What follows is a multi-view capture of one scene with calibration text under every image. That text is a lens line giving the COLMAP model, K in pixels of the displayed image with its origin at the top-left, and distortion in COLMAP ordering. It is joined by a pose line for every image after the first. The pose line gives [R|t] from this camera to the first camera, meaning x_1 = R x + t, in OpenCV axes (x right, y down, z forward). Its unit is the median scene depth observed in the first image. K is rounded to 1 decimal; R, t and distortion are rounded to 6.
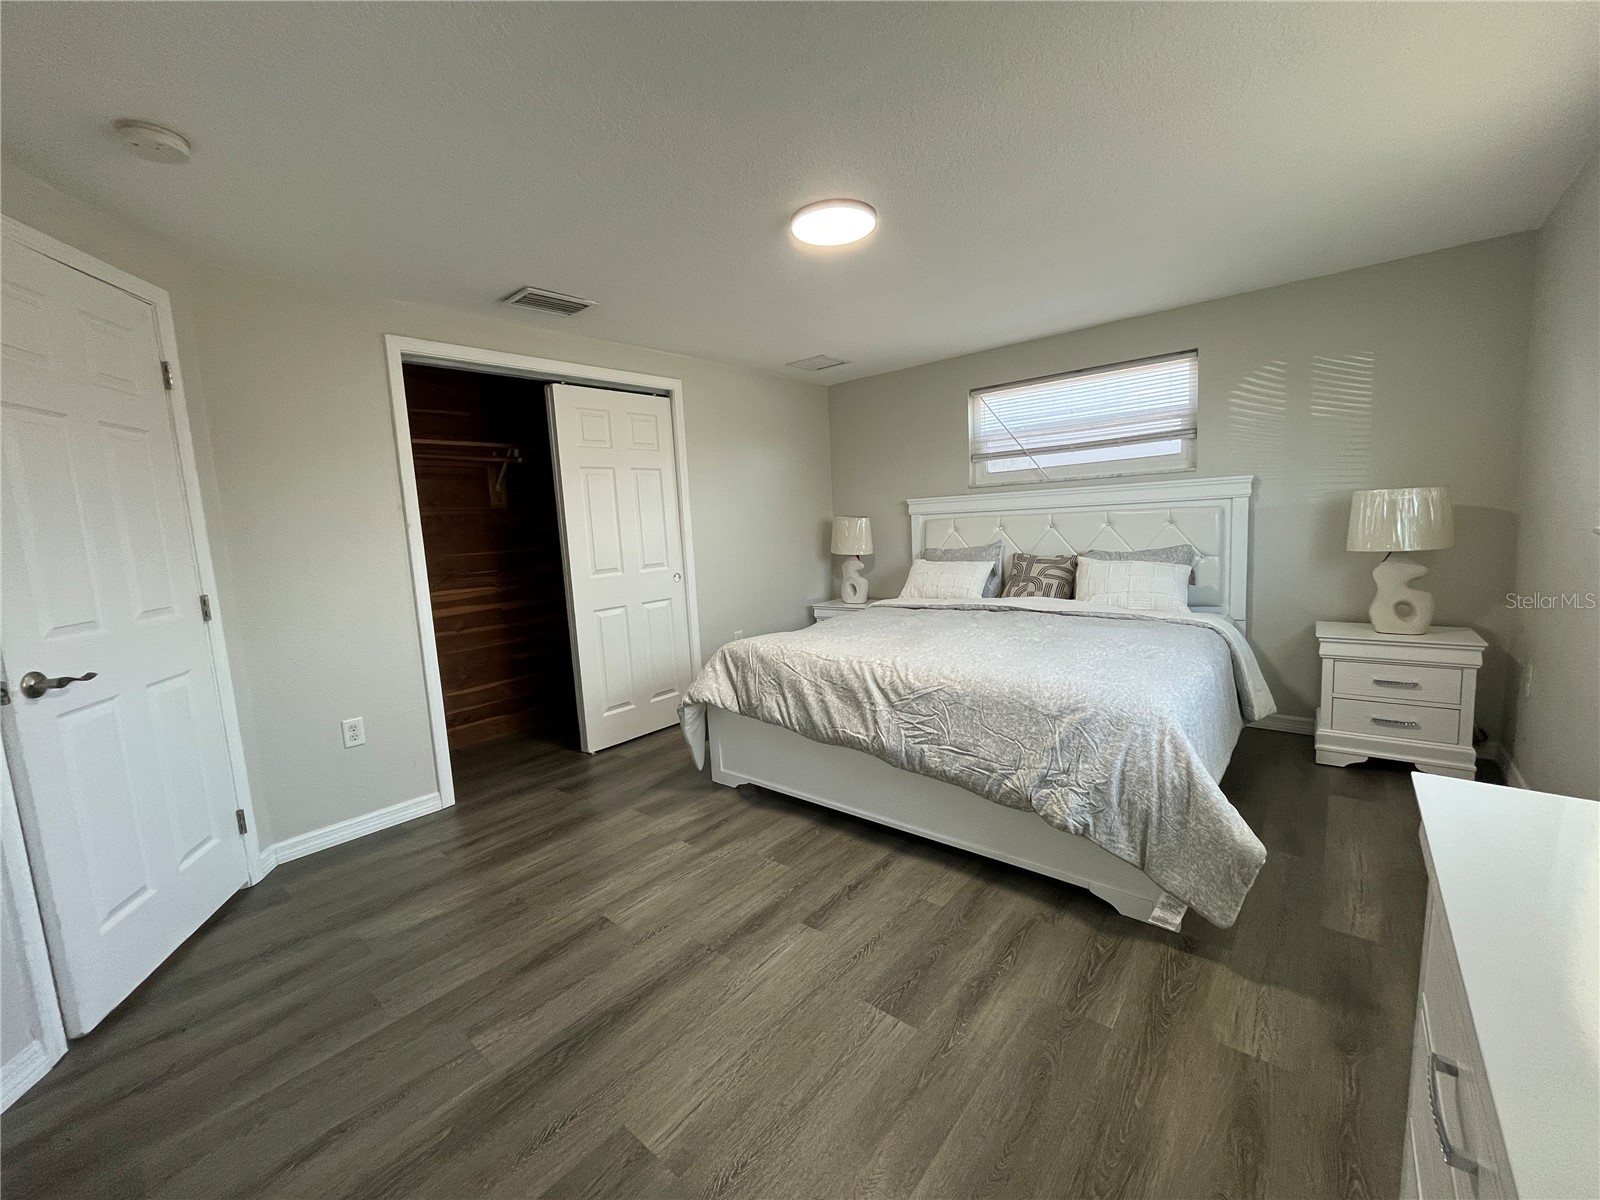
lens RADIAL K [[645.3, 0, 800.0], [0, 645.3, 600.0], [0, 0, 1]] dist [-0.002506, -0.000343]
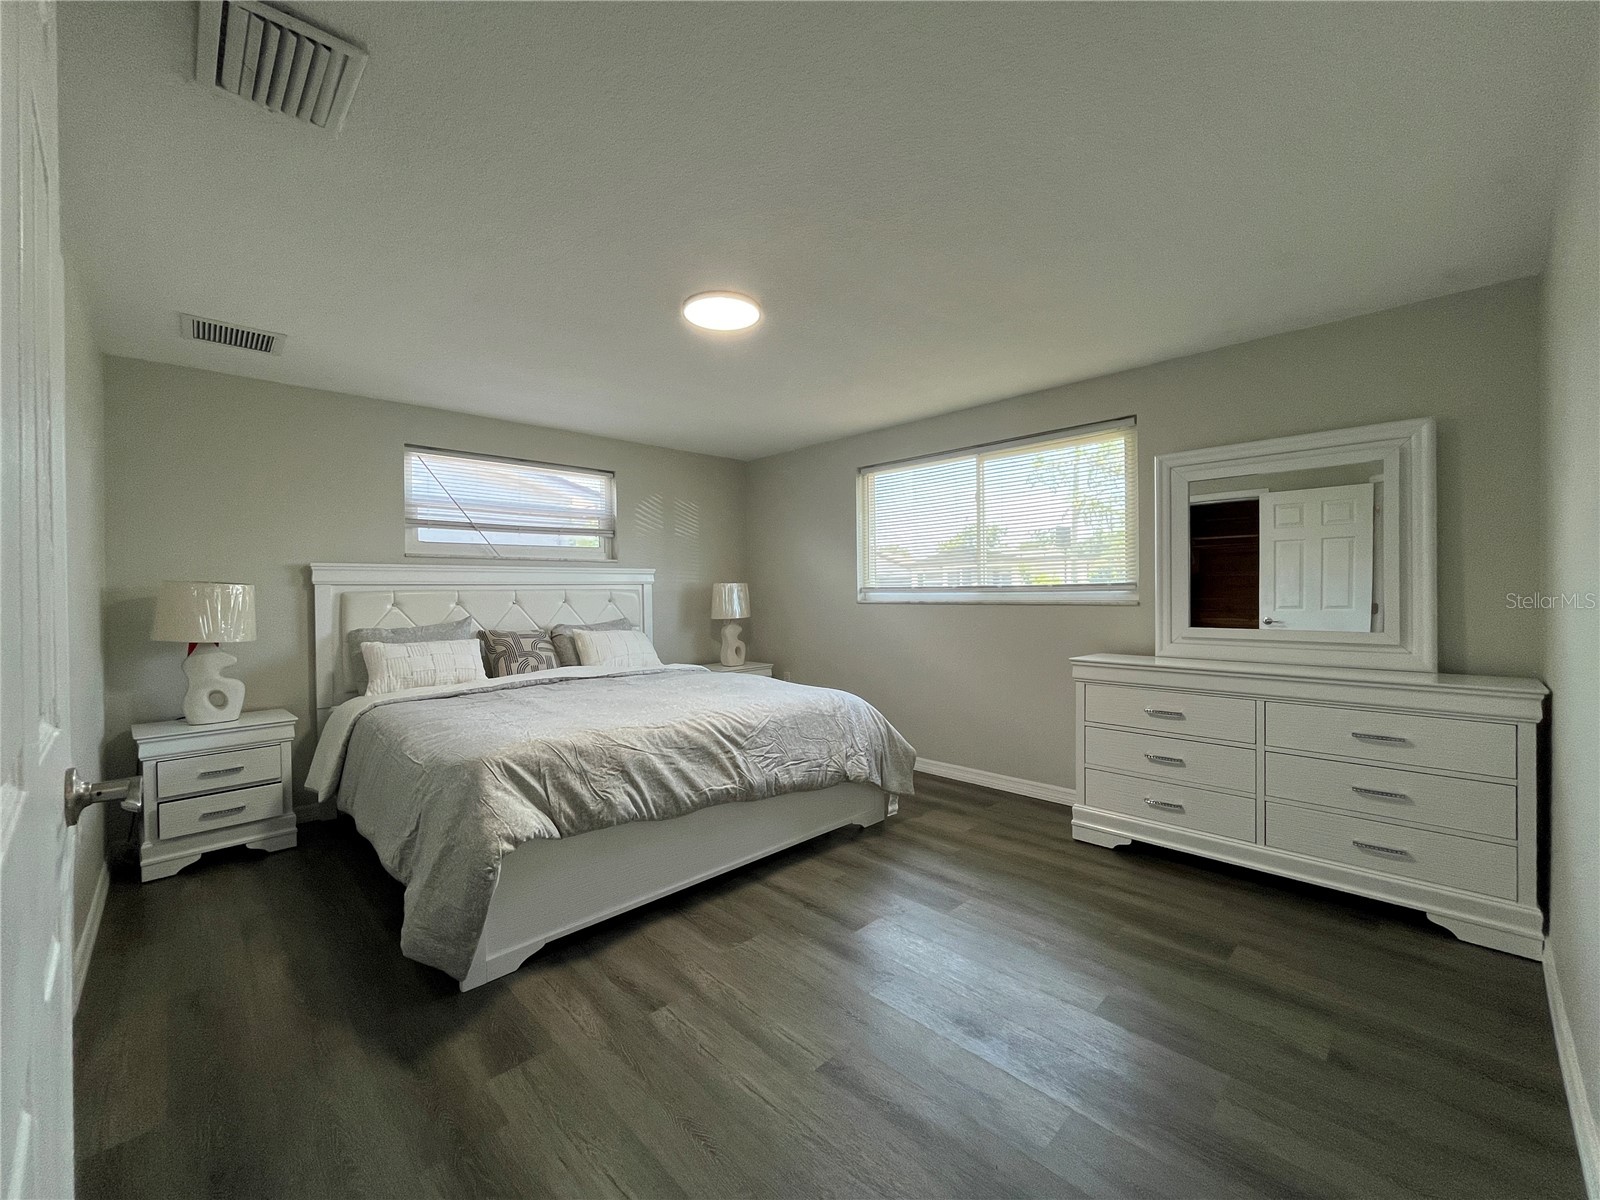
lens RADIAL K [[645.3, 0, 800.0], [0, 645.3, 600.0], [0, 0, 1]] dist [-0.002506, -0.000343]
pose [[0.093389, 0.039035, 0.994864, -0.816355], [0.128223, 0.990438, -0.050898, -0.013622], [-0.987339, 0.132317, 0.087491, 0.666566]]
